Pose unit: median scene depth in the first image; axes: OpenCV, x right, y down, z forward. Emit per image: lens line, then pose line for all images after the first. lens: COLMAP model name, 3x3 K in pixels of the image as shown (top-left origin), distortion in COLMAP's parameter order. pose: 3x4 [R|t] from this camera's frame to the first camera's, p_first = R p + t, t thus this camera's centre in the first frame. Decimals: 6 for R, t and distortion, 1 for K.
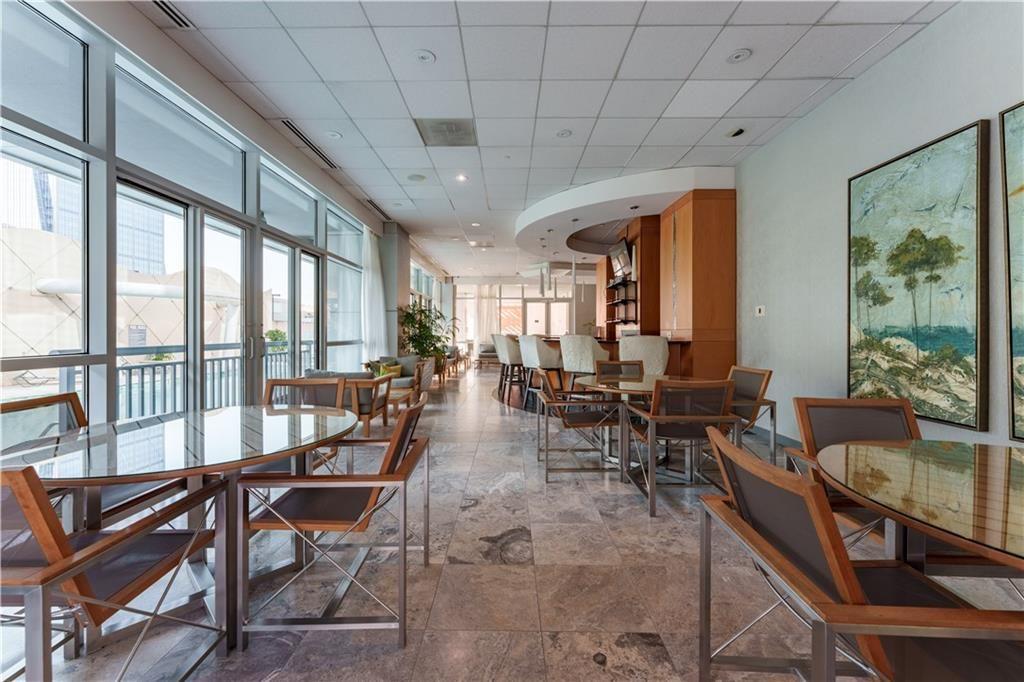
lens RADIAL K [[431.5, 0, 511.1], [0, 431.5, 334.4], [0, 0, 1]] dist [0.002614, 0.000116]
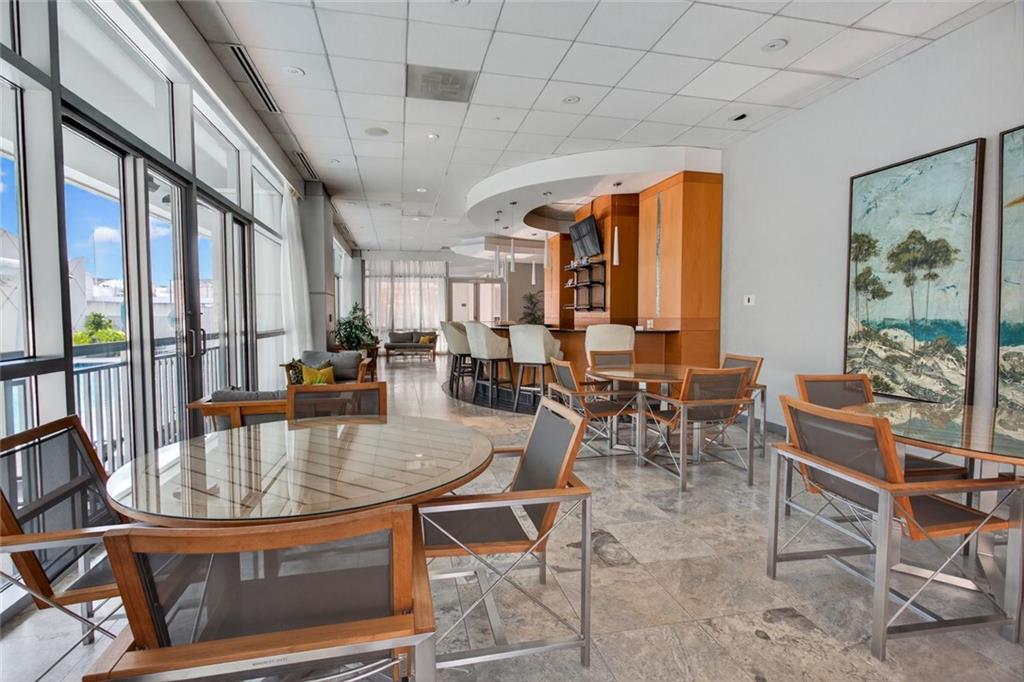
lens RADIAL K [[507.3, 0, 513.5], [0, 507.3, 344.6], [0, 0, 1]] dist [0.001910, 0.000069]
pose [[0.971389, -0.011756, 0.237203, -0.329396], [-0.000781, 0.998611, 0.052691, -0.019028], [-0.237493, -0.051369, 0.970030, -0.022143]]
